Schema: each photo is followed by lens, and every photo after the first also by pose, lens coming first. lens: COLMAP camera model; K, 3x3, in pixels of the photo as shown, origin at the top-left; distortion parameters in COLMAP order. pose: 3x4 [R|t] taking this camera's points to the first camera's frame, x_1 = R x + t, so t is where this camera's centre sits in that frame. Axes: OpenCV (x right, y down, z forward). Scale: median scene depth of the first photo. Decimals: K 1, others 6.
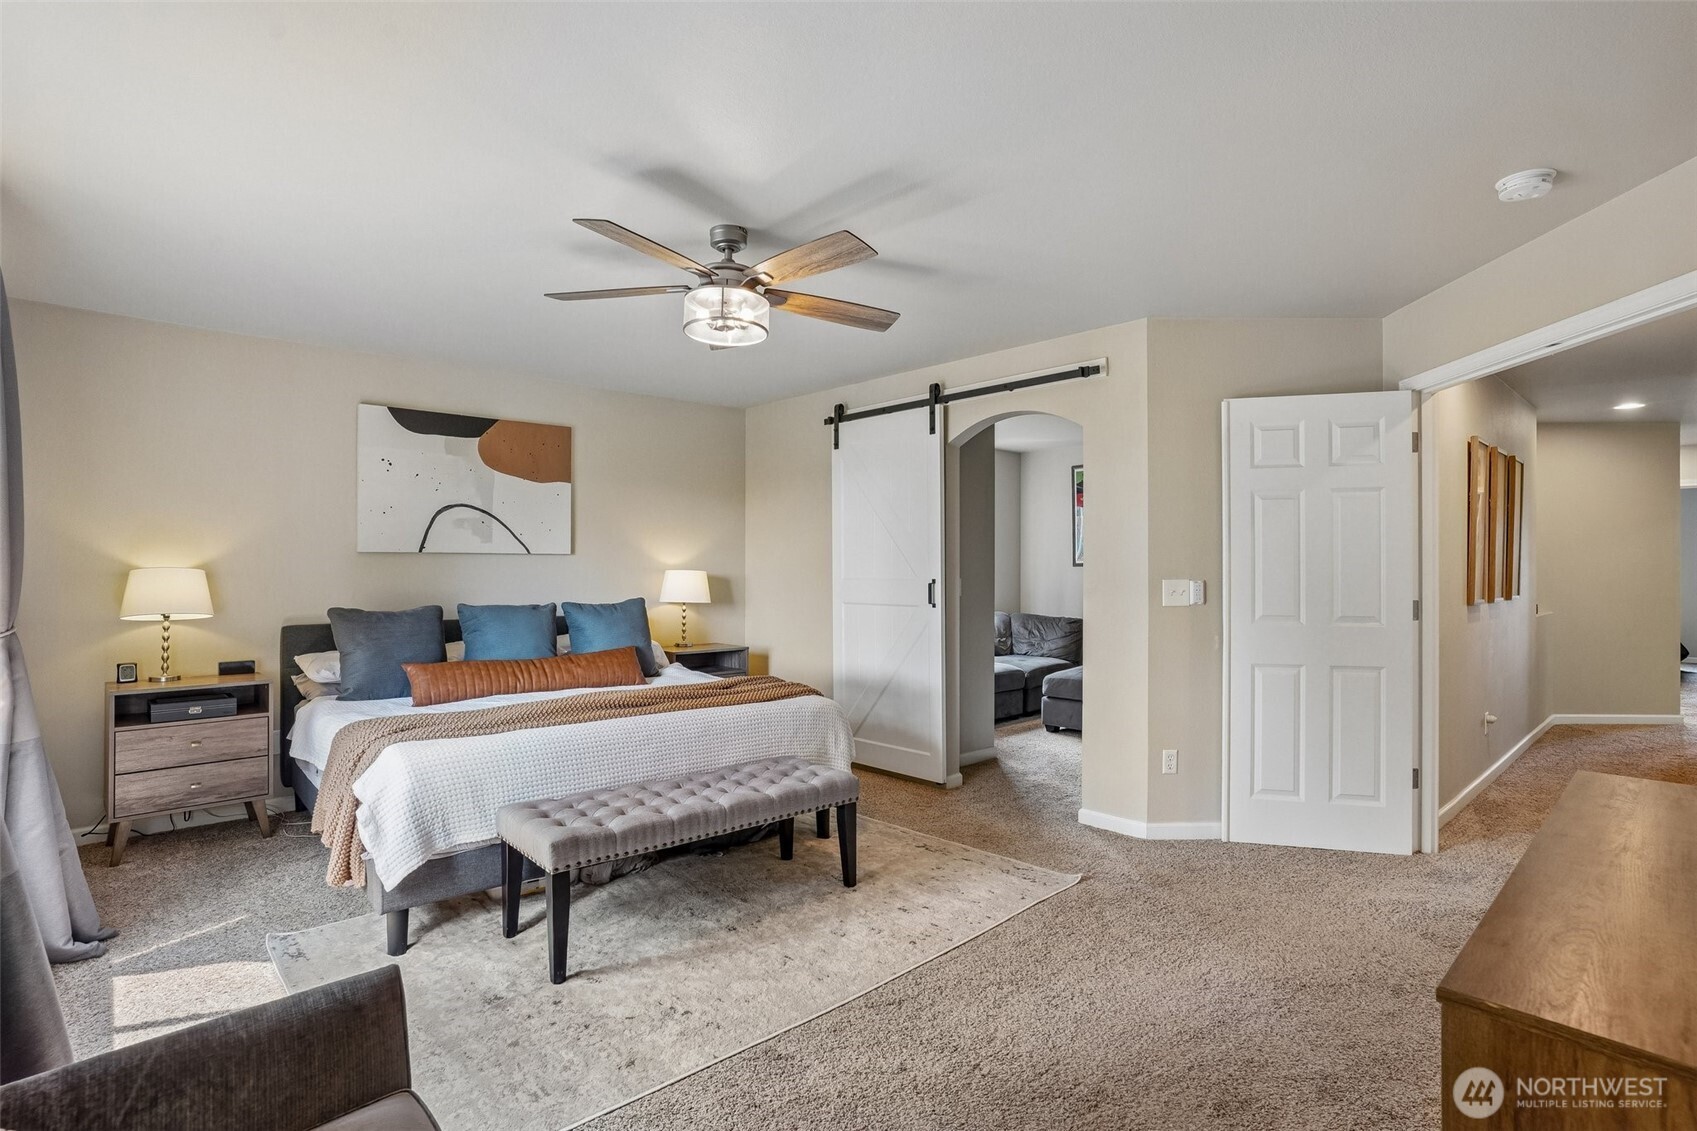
lens RADIAL K [[839.5, 0, 842.7], [0, 839.5, 568.8], [0, 0, 1]] dist [-0.037003, 0.000882]
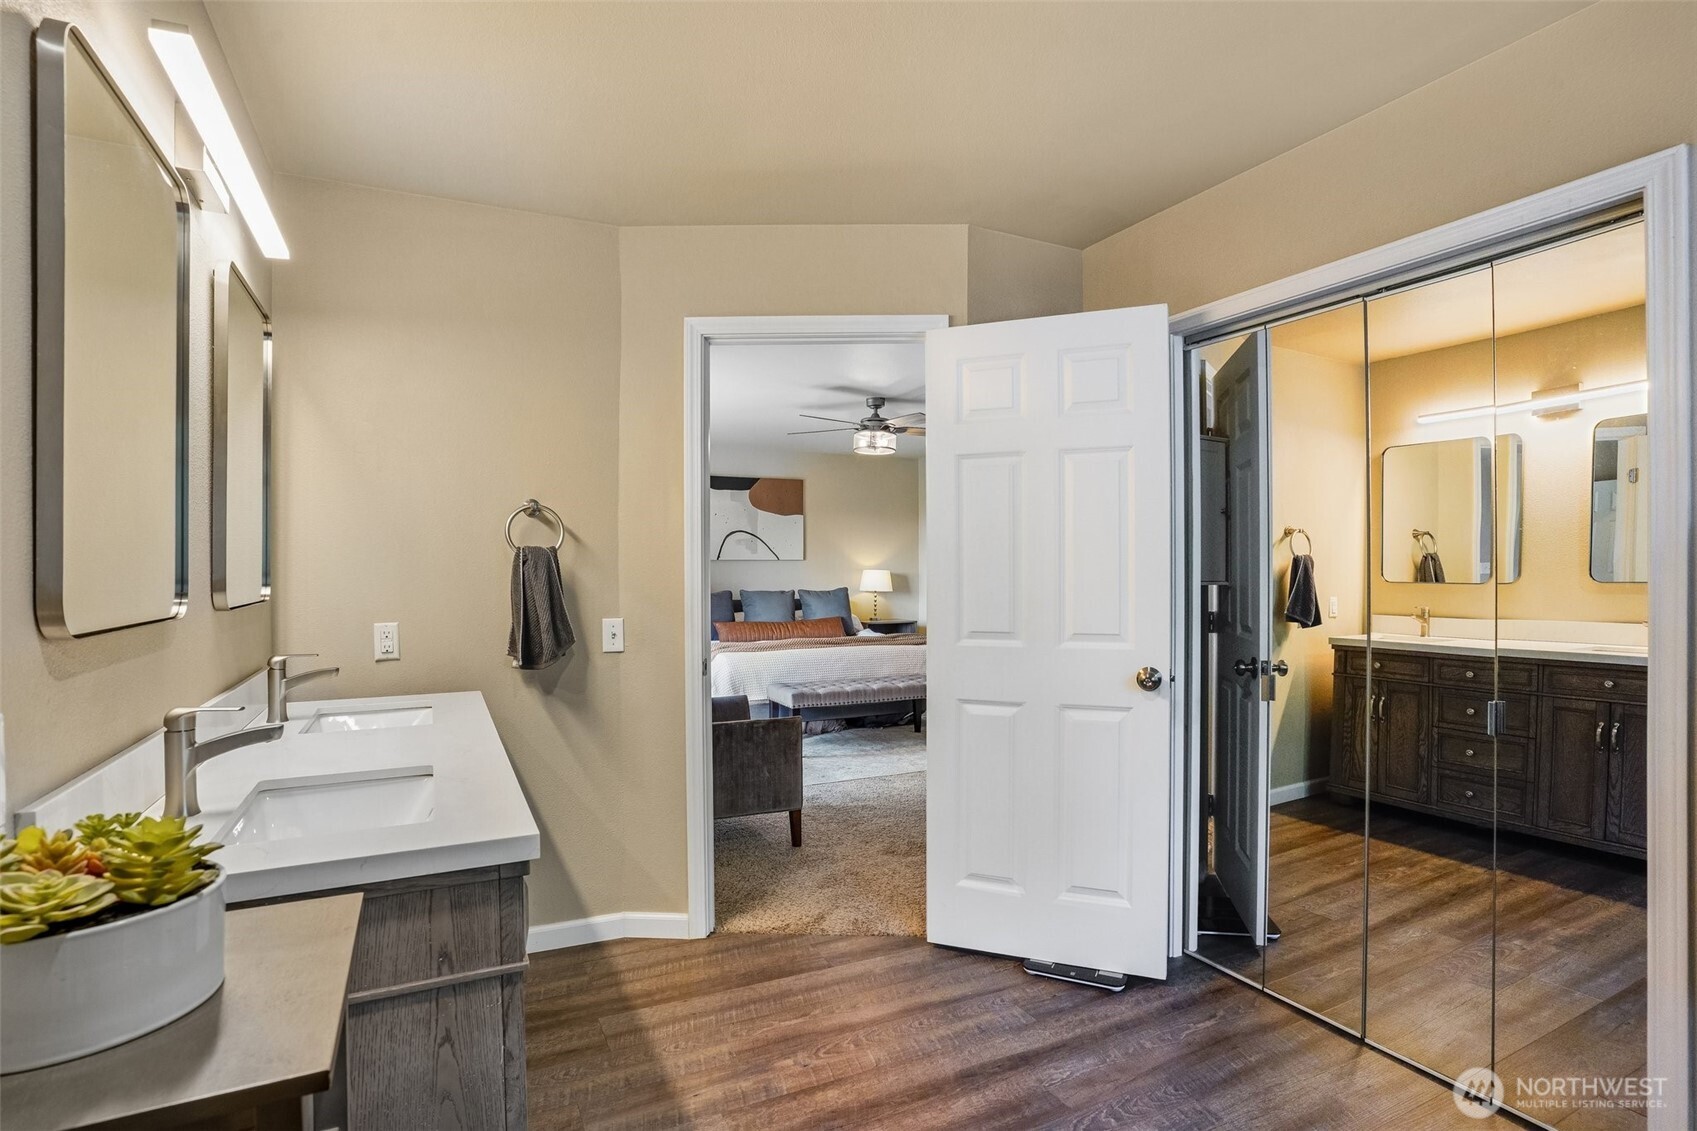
lens RADIAL K [[839.5, 0, 842.7], [0, 839.5, 568.8], [0, 0, 1]] dist [-0.037003, 0.000882]
pose [[0.962694, -0.003896, -0.270563, 0.194323], [0.004602, 0.999987, 0.001973, -0.003893], [0.270552, -0.003144, 0.962700, -0.561565]]
